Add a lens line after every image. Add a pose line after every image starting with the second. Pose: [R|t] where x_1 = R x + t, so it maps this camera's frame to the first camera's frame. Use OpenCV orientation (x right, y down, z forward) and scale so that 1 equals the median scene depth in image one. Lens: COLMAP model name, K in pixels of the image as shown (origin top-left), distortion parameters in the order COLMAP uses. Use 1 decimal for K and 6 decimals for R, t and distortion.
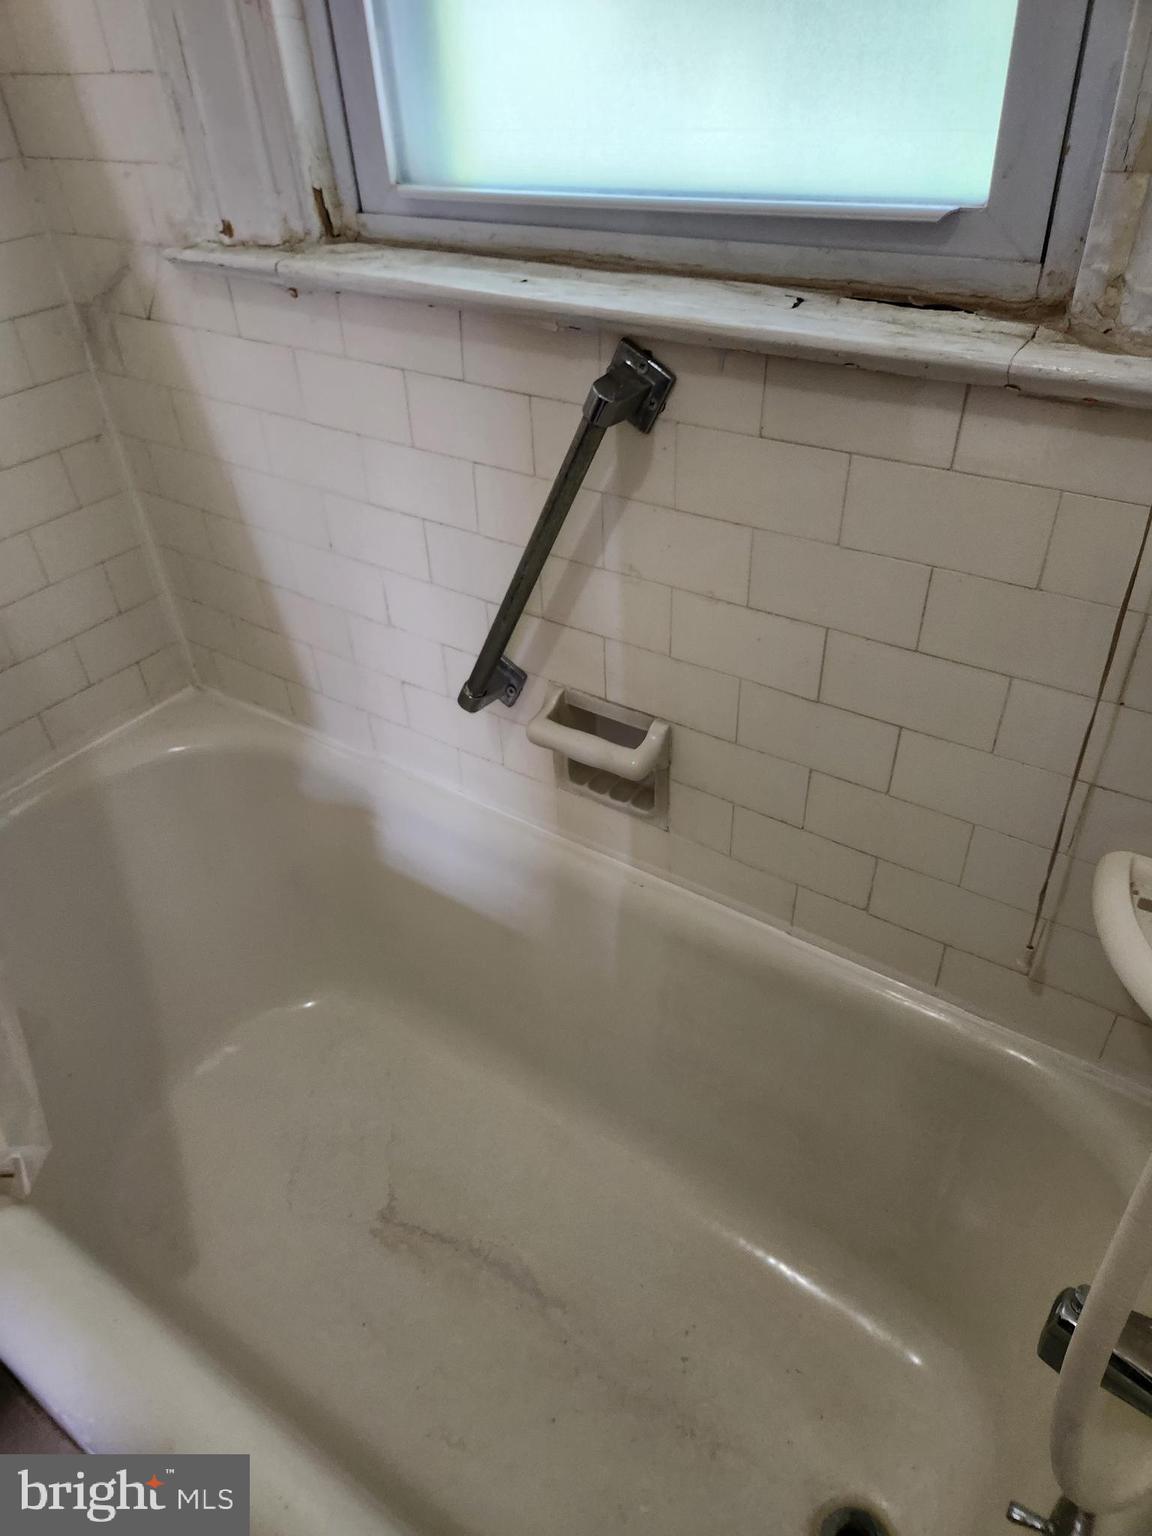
lens RADIAL K [[1048.1, 0, 554.4], [0, 1048.1, 739.1], [0, 0, 1]] dist [0.068384, -0.063384]
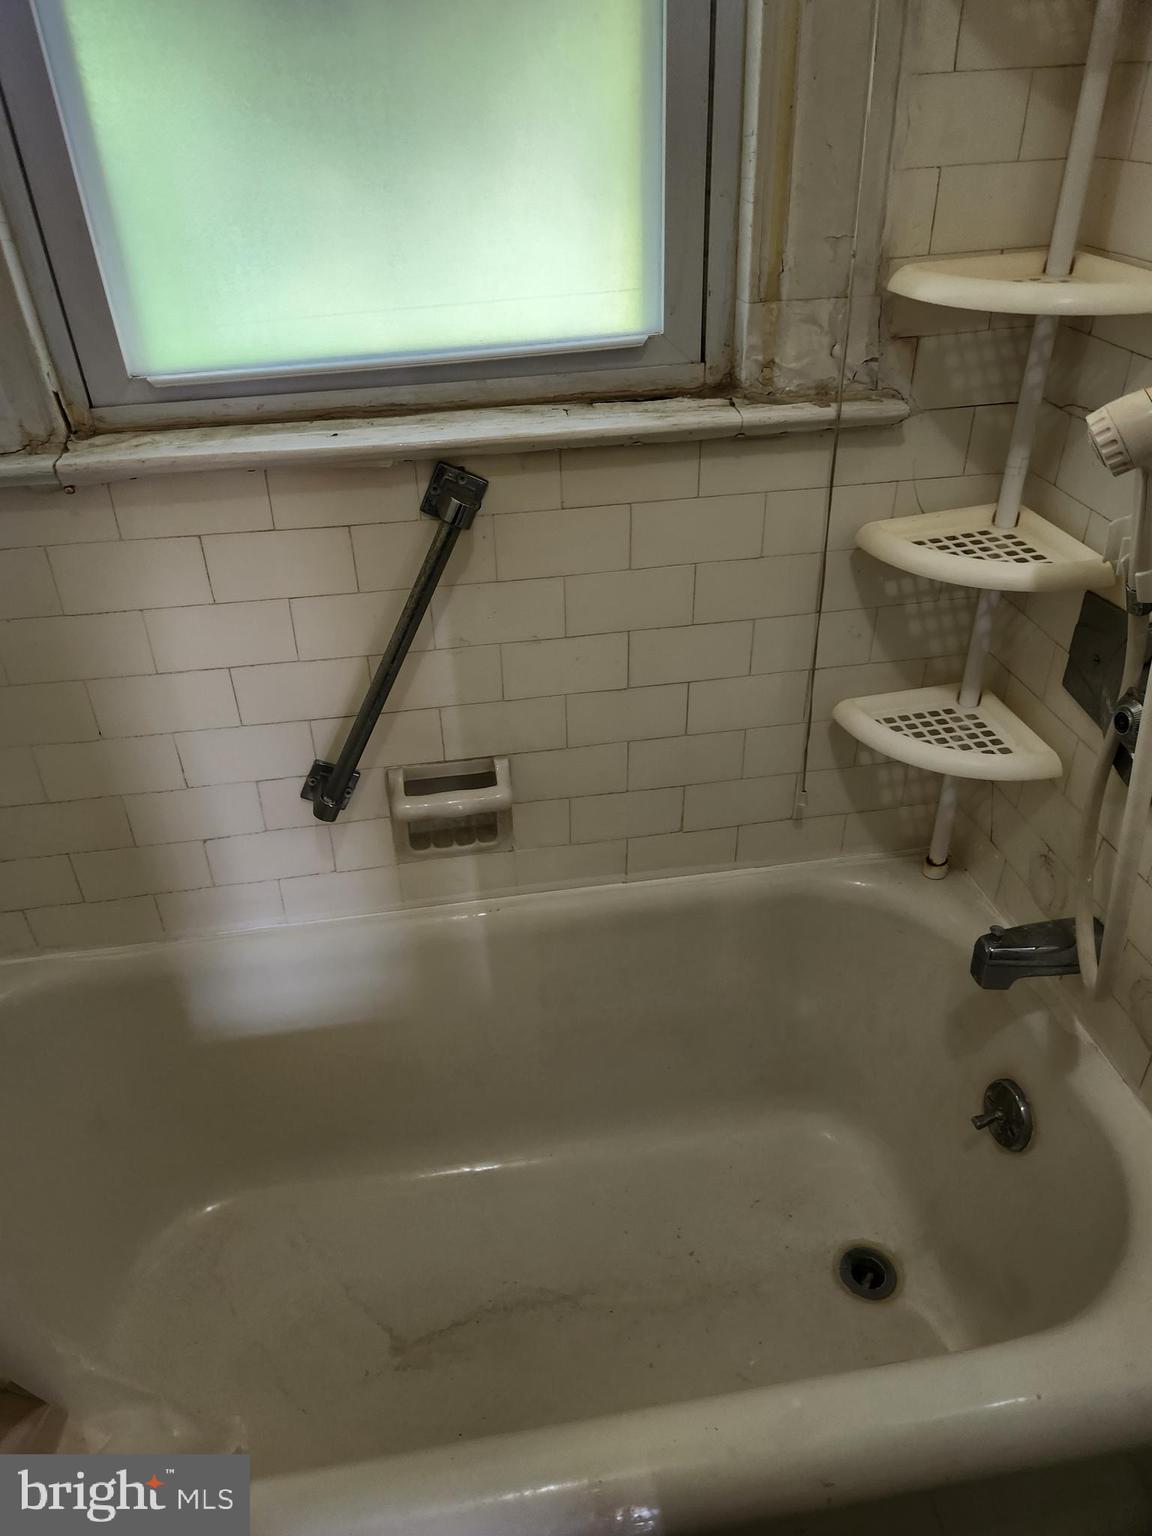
lens RADIAL K [[1048.1, 0, 554.4], [0, 1048.1, 739.1], [0, 0, 1]] dist [0.068384, -0.063384]
pose [[0.737000, -0.333798, 0.587716, -0.647790], [0.400240, 0.916224, 0.018473, -0.039594], [-0.544645, 0.221613, 0.808857, -0.022791]]
